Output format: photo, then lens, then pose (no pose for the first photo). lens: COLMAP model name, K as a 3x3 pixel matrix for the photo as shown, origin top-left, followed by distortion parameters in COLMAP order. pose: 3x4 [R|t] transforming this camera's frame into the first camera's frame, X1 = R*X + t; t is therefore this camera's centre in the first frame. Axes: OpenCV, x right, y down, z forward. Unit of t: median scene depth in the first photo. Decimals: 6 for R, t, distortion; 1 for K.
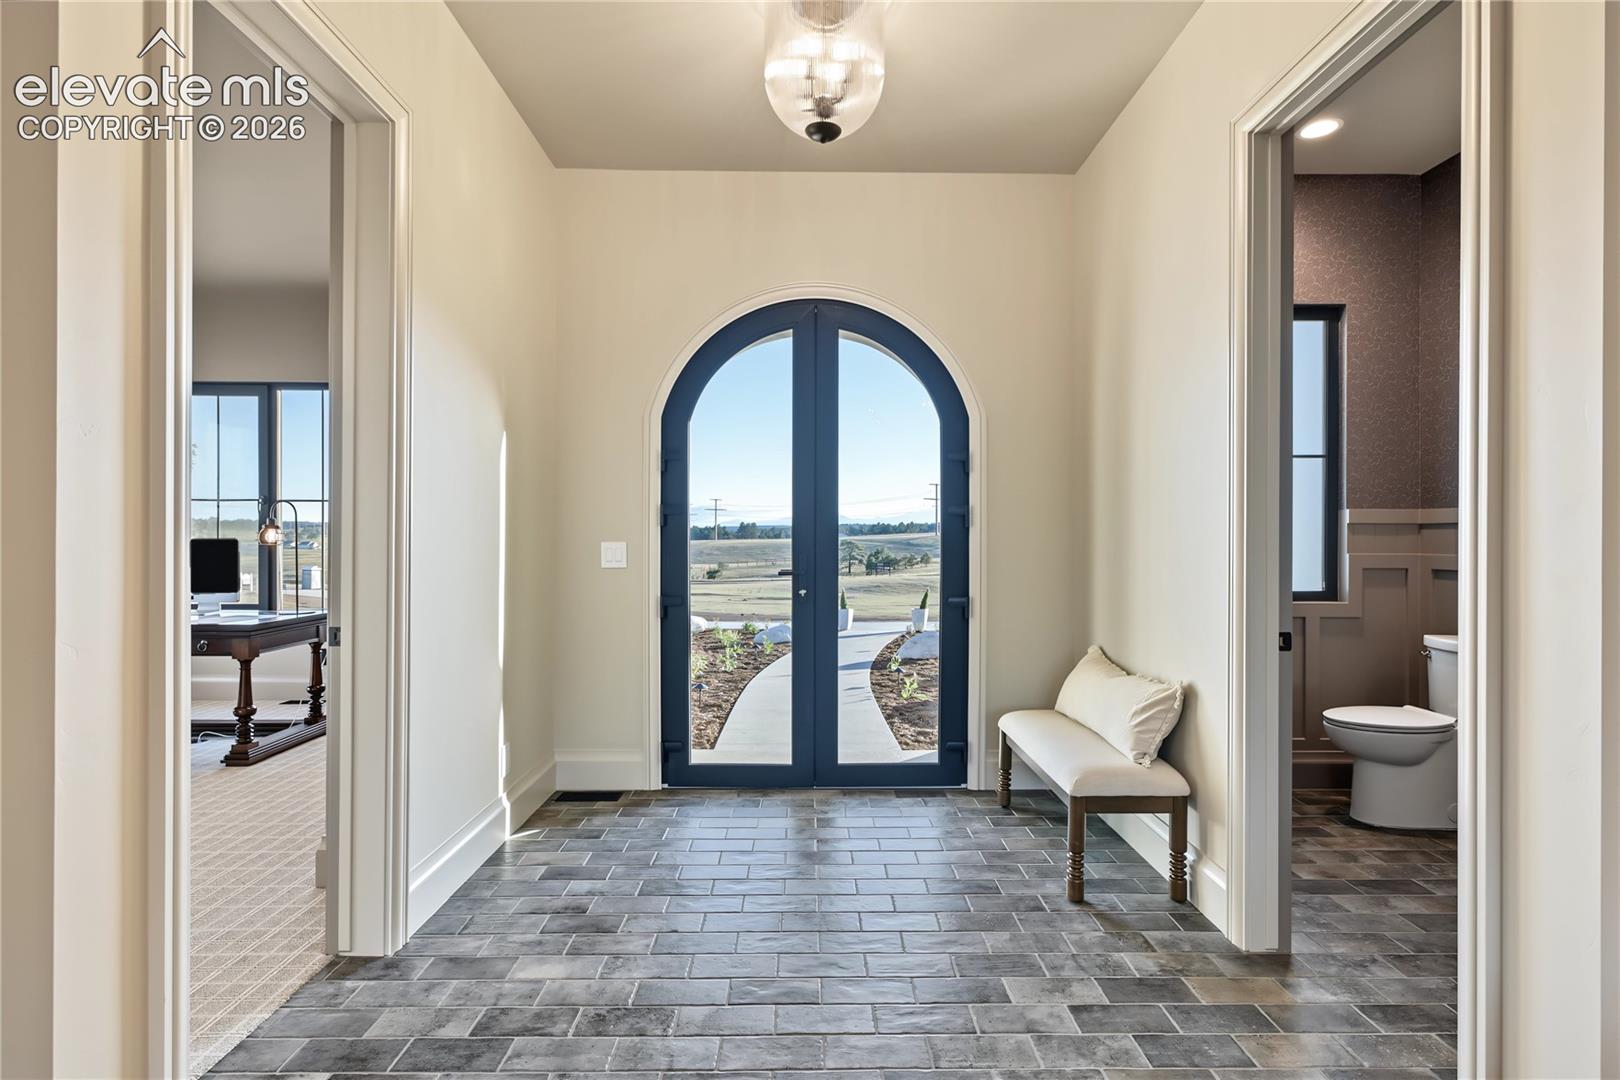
lens RADIAL K [[789.9, 0, 817.9], [0, 789.9, 535.2], [0, 0, 1]] dist [0.000413, -0.000049]
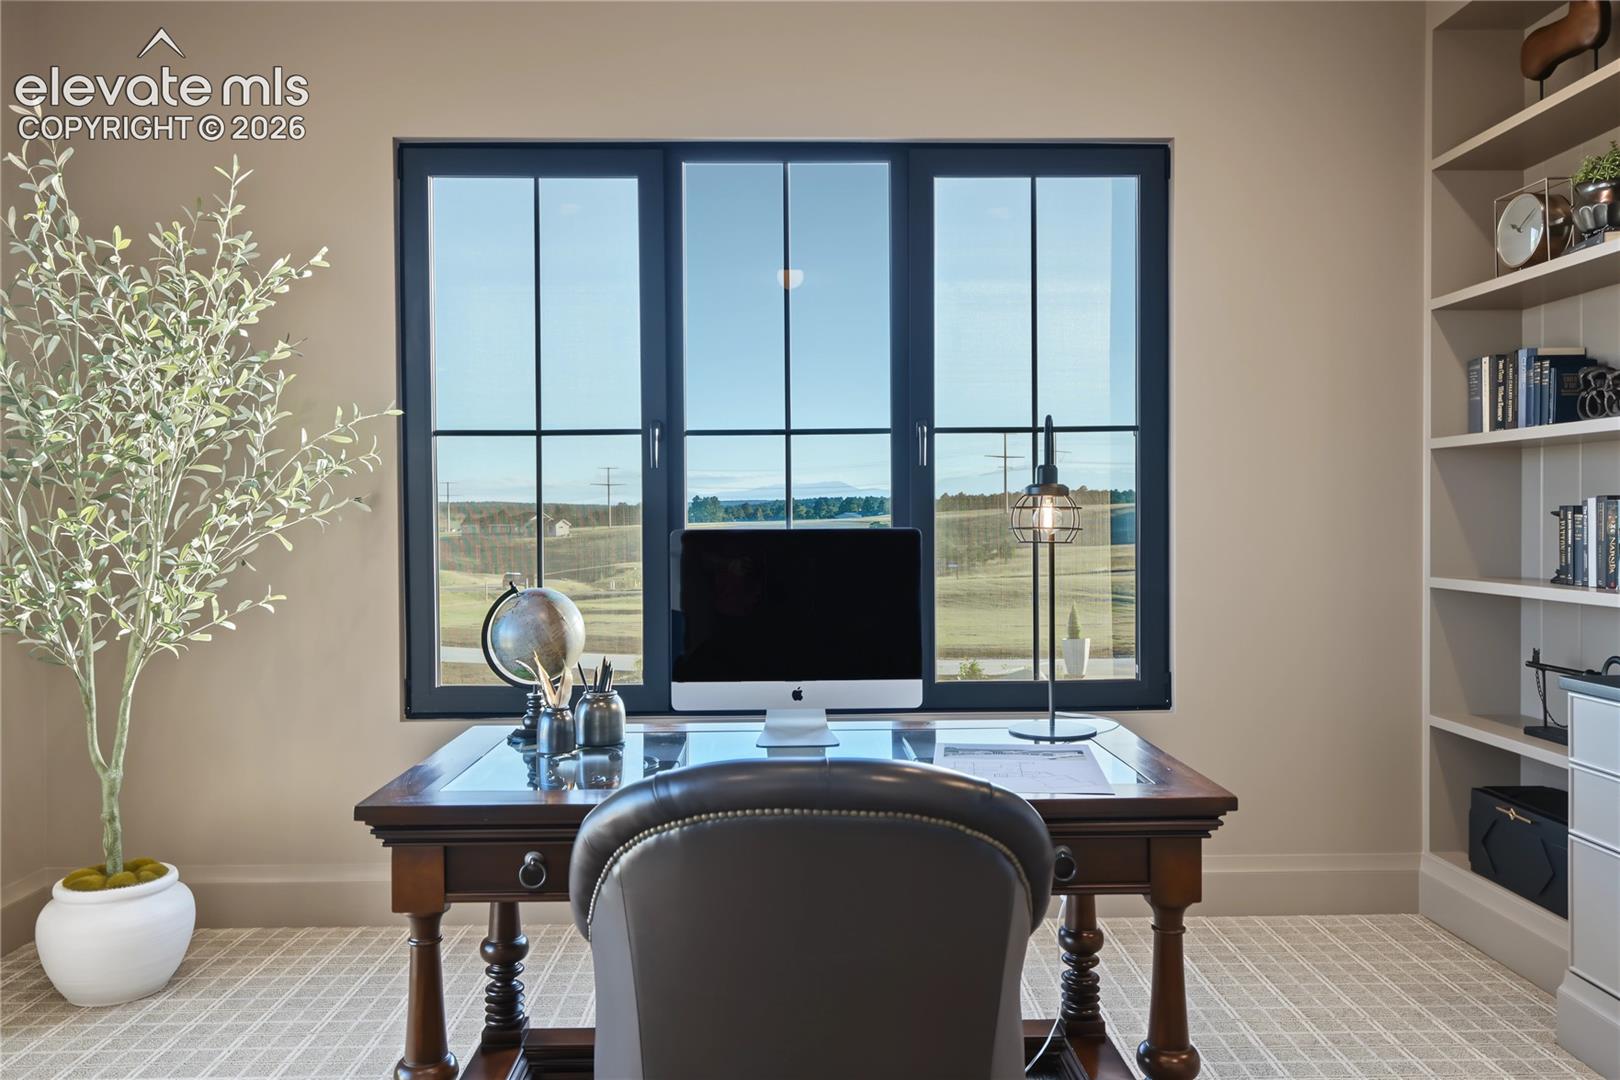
lens RADIAL K [[1231.1, 0, 811.1], [0, 1231.1, 530.9], [0, 0, 1]] dist [-0.002387, -0.002946]
pose [[0.999960, -0.008952, -0.000202, -0.764407], [0.008954, 0.999838, 0.015628, -0.001840], [0.000062, -0.015629, 0.999878, 0.440818]]
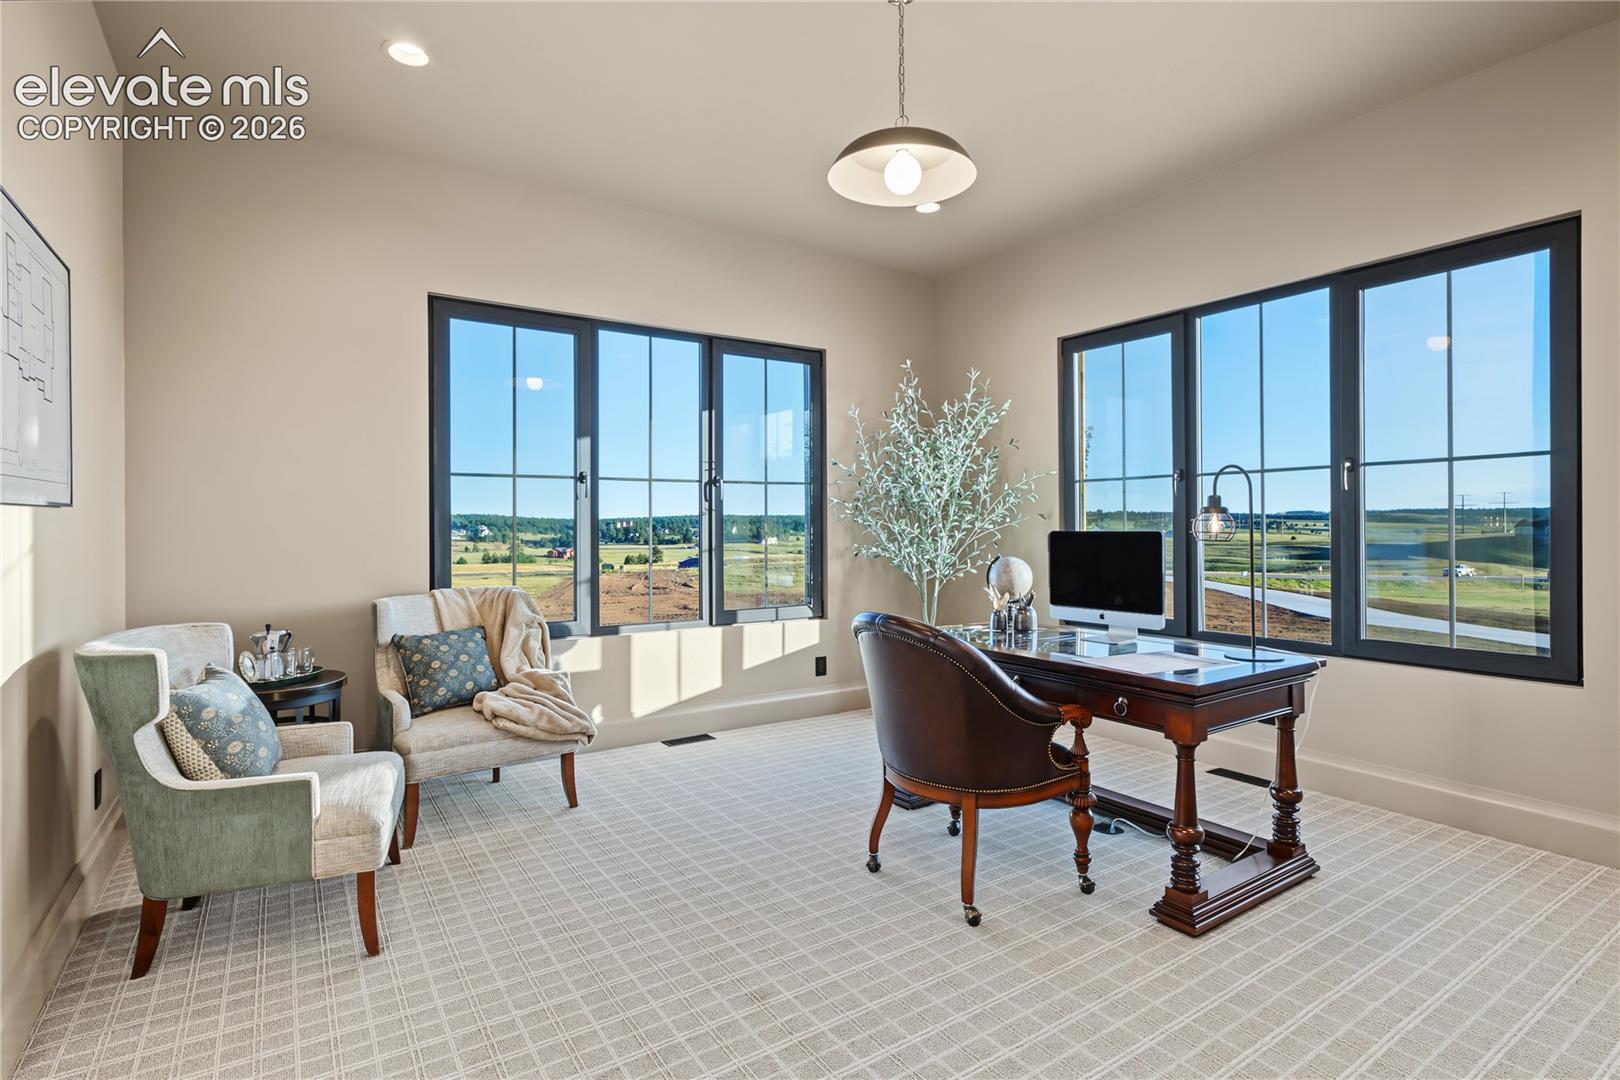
lens RADIAL K [[789.9, 0, 821.4], [0, 789.9, 528.4], [0, 0, 1]] dist [0.000413, -0.000049]
pose [[0.547672, -0.001686, -0.836692, -0.341924], [0.008794, 0.999954, 0.003741, -0.001537], [0.836647, -0.009407, 0.547662, 0.409766]]
